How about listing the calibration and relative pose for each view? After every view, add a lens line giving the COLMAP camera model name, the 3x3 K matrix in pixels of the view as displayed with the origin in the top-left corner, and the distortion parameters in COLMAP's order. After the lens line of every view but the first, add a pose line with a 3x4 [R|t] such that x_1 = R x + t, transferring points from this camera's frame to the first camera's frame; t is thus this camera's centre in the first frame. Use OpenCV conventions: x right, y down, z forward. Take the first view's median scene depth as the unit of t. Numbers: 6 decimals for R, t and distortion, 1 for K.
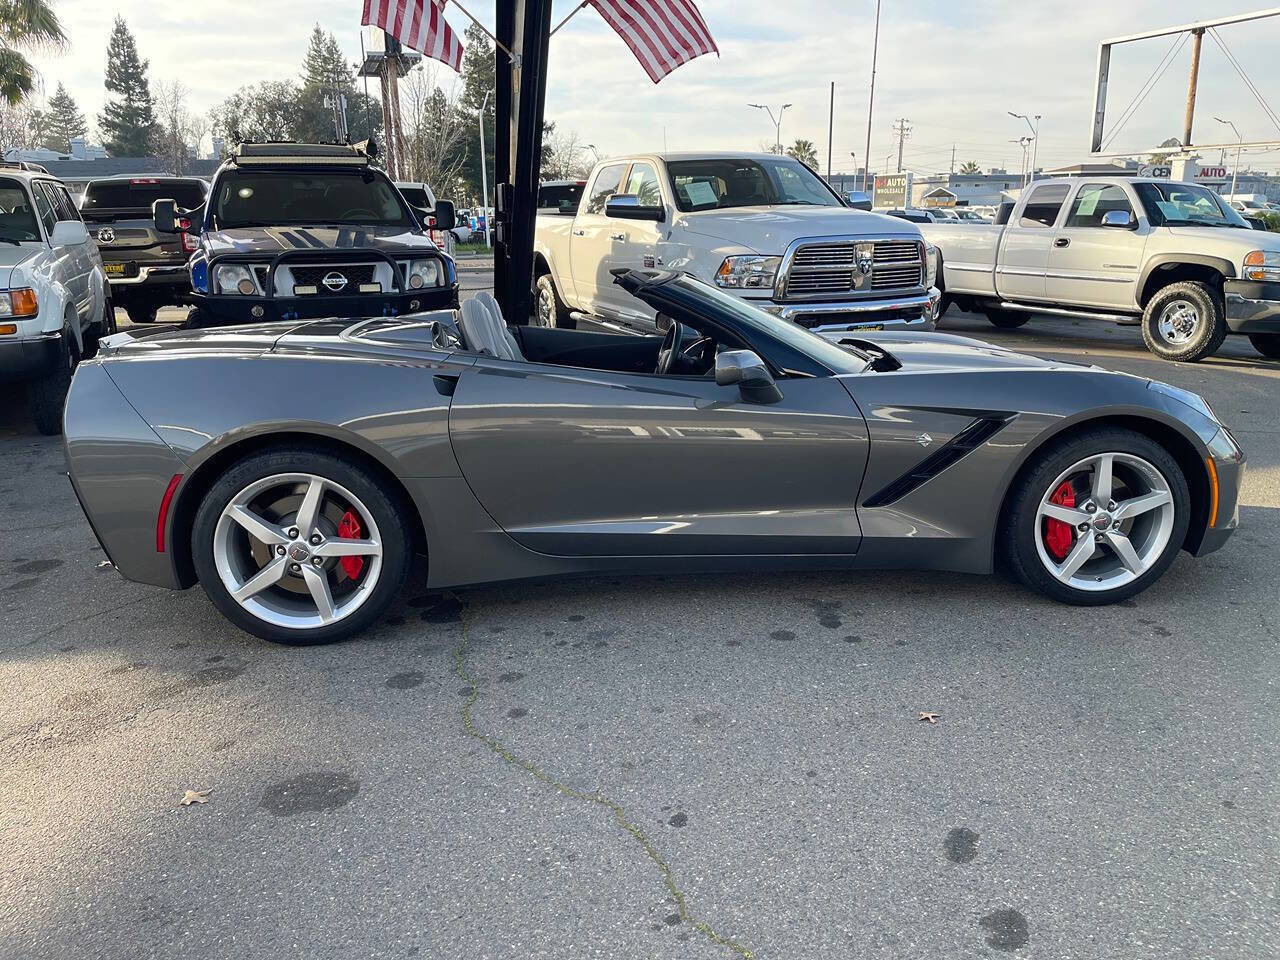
lens RADIAL K [[1006.9, 0, 619.1], [0, 1006.9, 462.7], [0, 0, 1]] dist [0.028575, -0.000341]
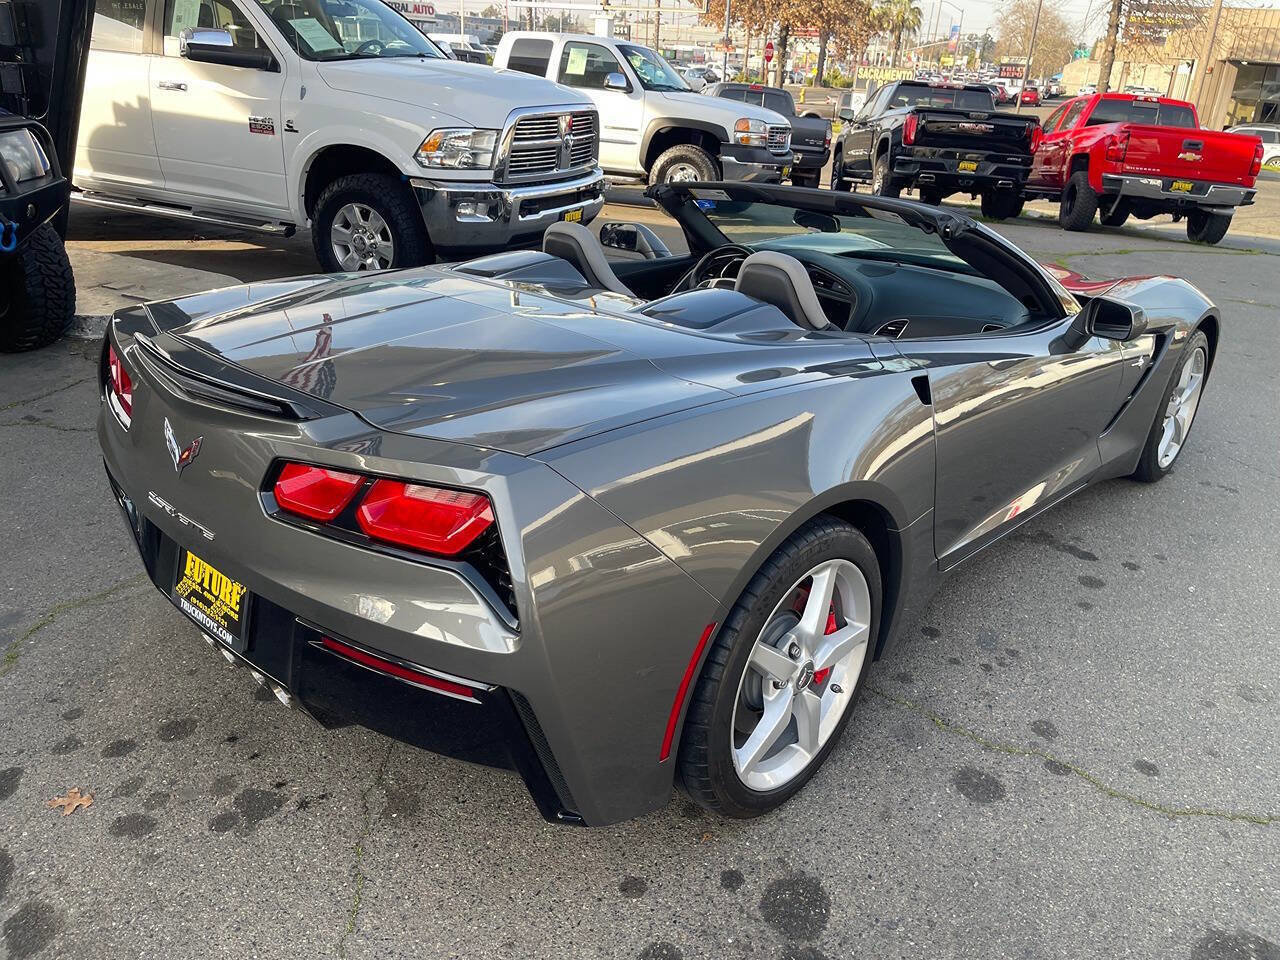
lens RADIAL K [[1002.5, 0, 645.2], [0, 1002.5, 477.2], [0, 0, 1]] dist [0.083105, -0.124862]
pose [[0.721851, -0.223222, 0.655059, -0.345774], [0.108182, 0.971312, 0.211779, -0.082452], [-0.683541, -0.082007, 0.725291, 0.259761]]
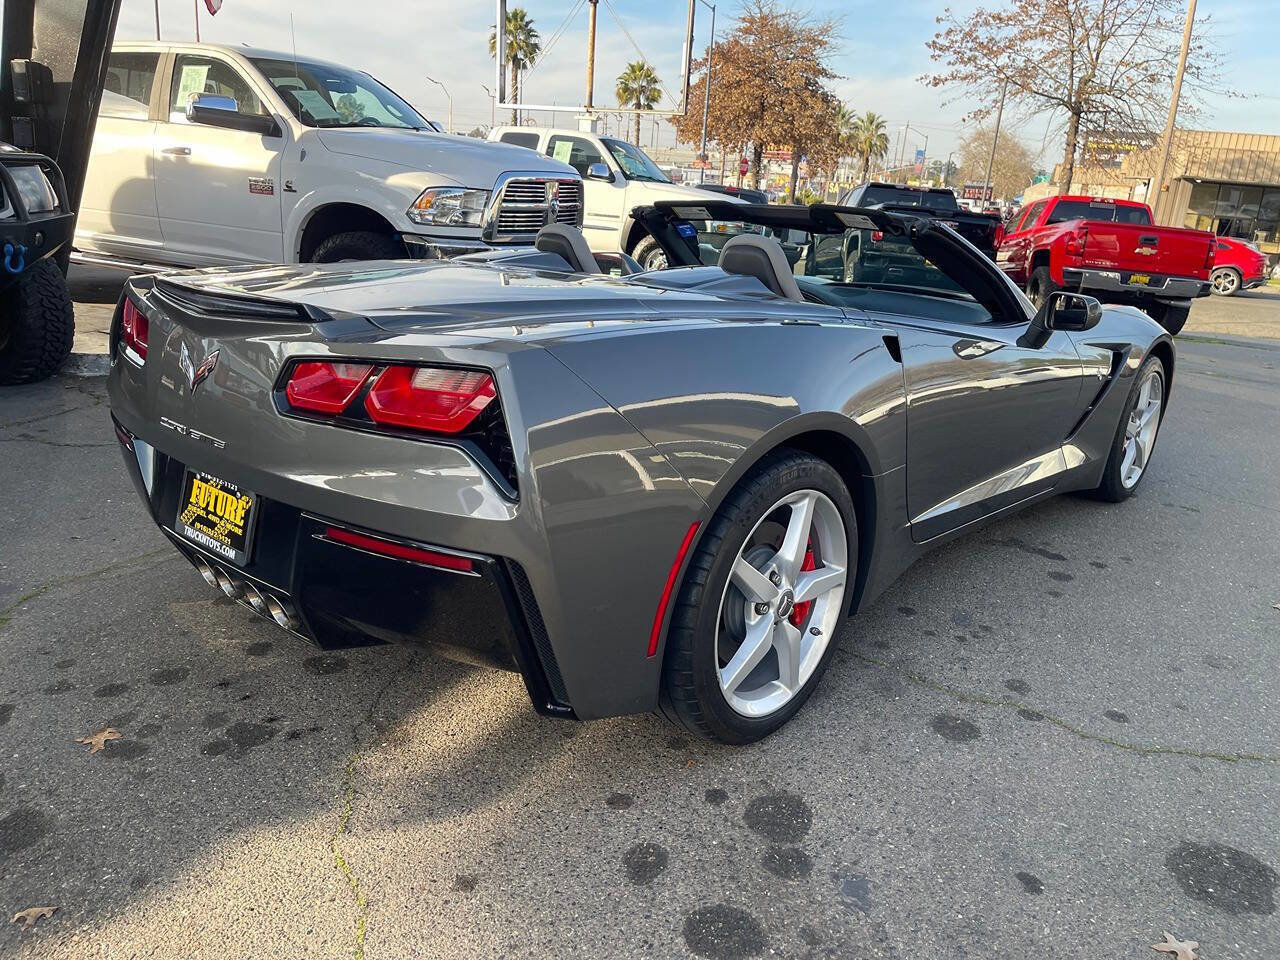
lens RADIAL K [[1004.4, 0, 640.0], [0, 1004.4, 480.0], [0, 0, 1]] dist [0.078034, -0.115046]
pose [[0.710958, -0.146964, 0.687706, -0.368289], [0.098070, 0.989083, 0.109982, -0.035314], [-0.696362, -0.010749, 0.717610, 0.248203]]
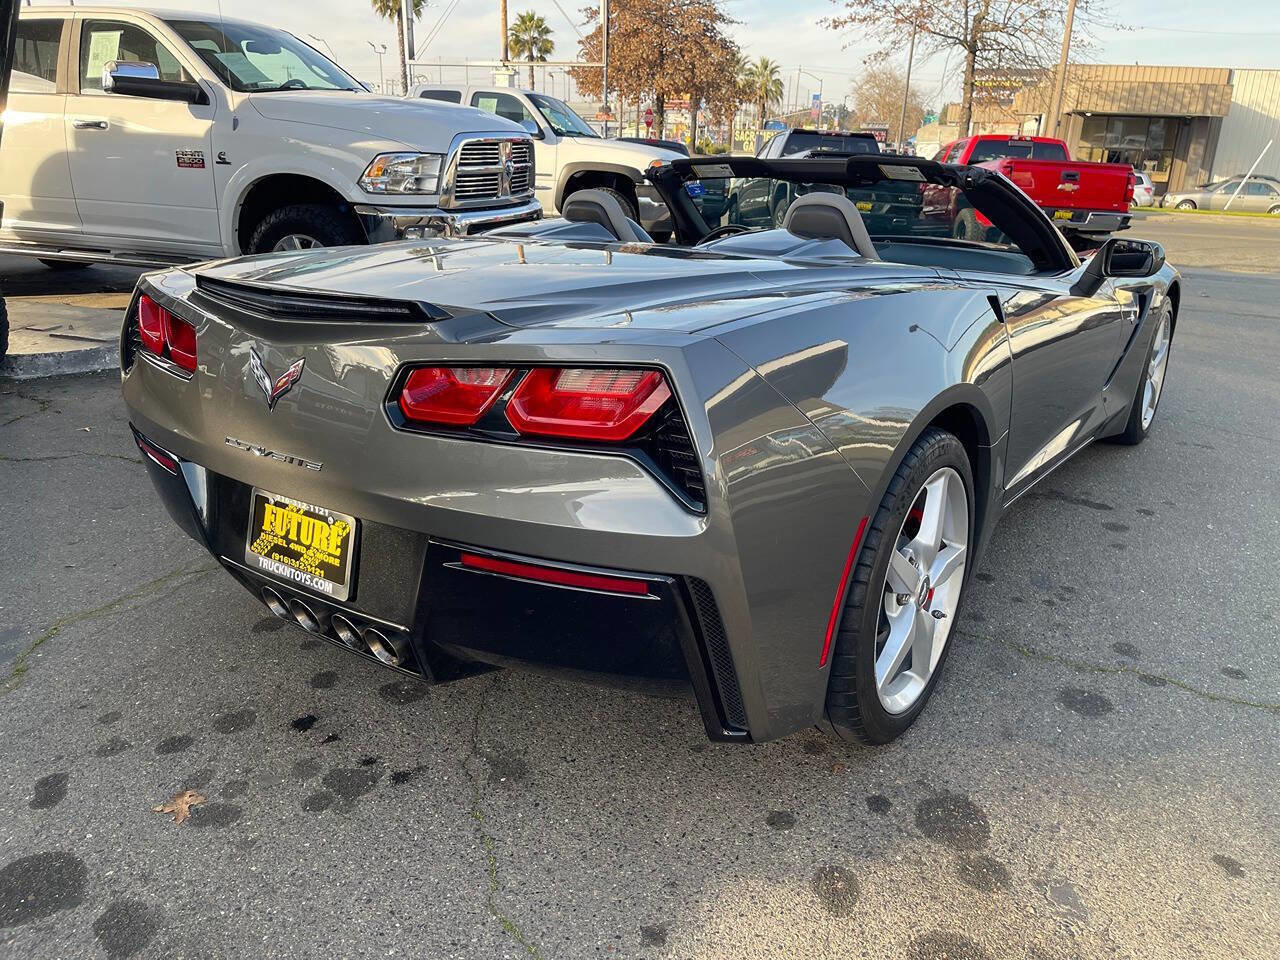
lens RADIAL K [[1002.5, 0, 645.2], [0, 1002.5, 477.2], [0, 0, 1]] dist [0.083105, -0.124862]
pose [[0.633327, -0.221723, 0.741441, -0.386869], [0.153397, 0.975035, 0.160549, -0.049414], [-0.758529, 0.012055, 0.651528, 0.308118]]
